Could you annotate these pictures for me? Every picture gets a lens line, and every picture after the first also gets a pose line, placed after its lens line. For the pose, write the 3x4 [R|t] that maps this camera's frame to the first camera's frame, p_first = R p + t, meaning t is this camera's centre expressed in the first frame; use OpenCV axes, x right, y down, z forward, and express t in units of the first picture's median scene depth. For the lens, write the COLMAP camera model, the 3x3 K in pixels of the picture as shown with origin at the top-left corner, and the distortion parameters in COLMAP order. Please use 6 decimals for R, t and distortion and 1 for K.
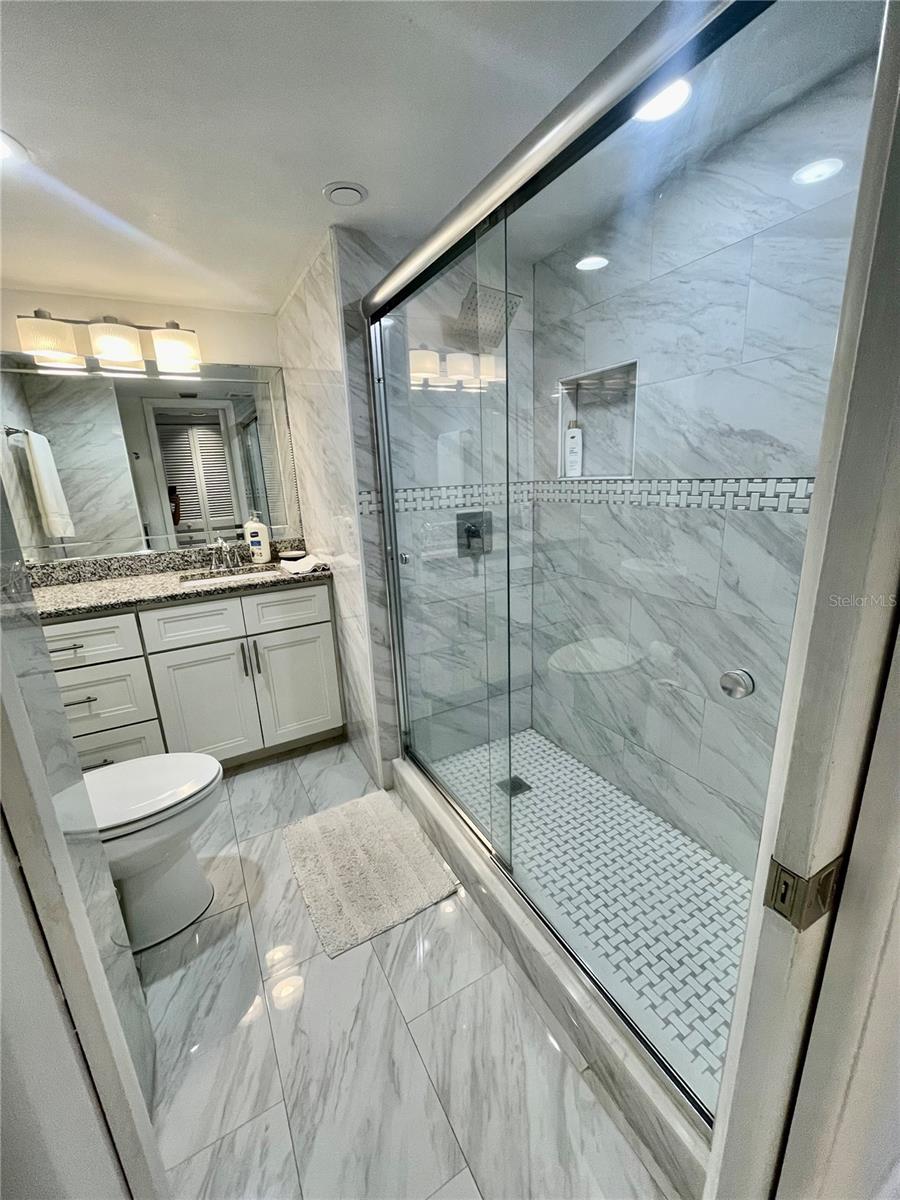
lens RADIAL K [[481.3, 0, 449.9], [0, 481.3, 600.0], [0, 0, 1]] dist [-0.003489, -0.000915]
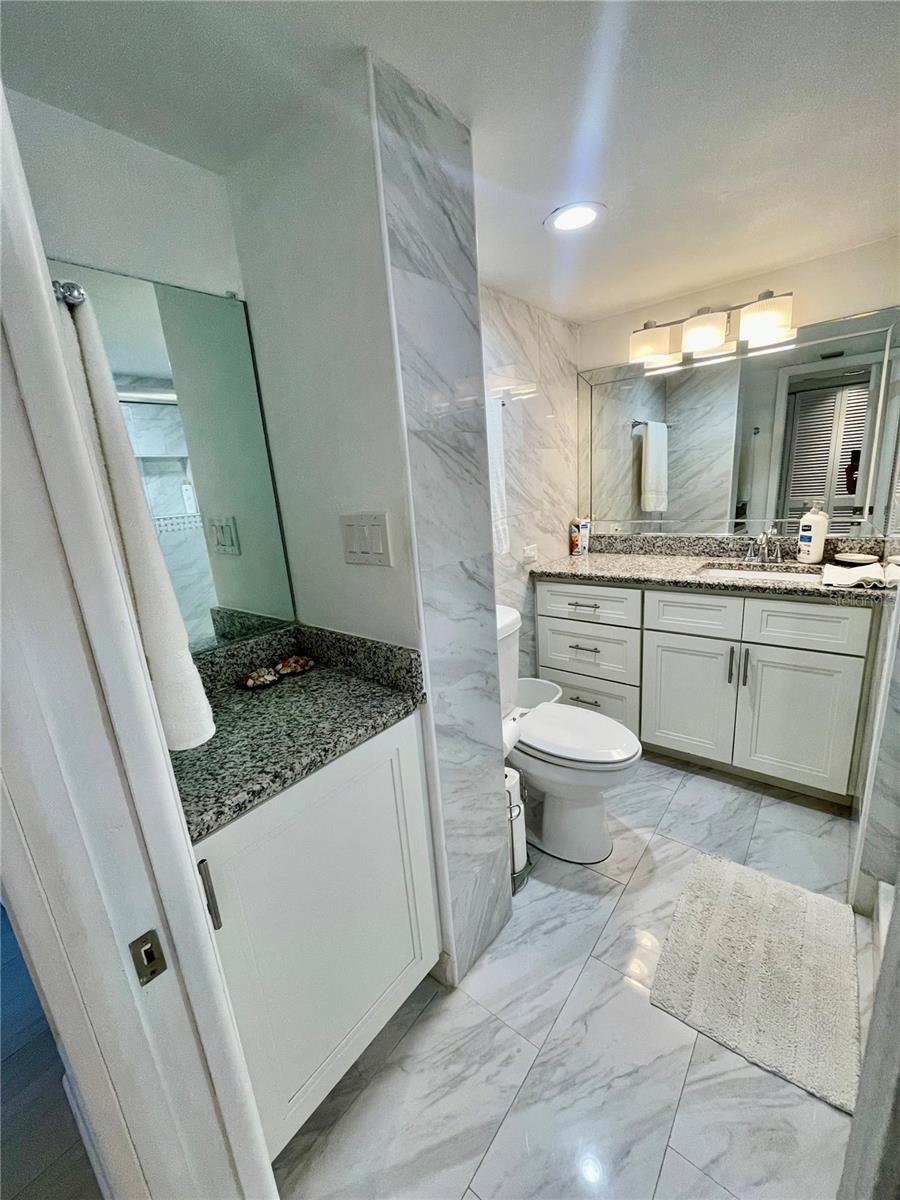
lens RADIAL K [[481.3, 0, 448.6], [0, 481.3, 600.1], [0, 0, 1]] dist [-0.003489, -0.000915]
pose [[0.374059, 0.236736, -0.896681, 0.162096], [-0.179040, 0.967116, 0.180643, -0.064315], [0.909959, 0.092971, 0.404144, 0.129400]]
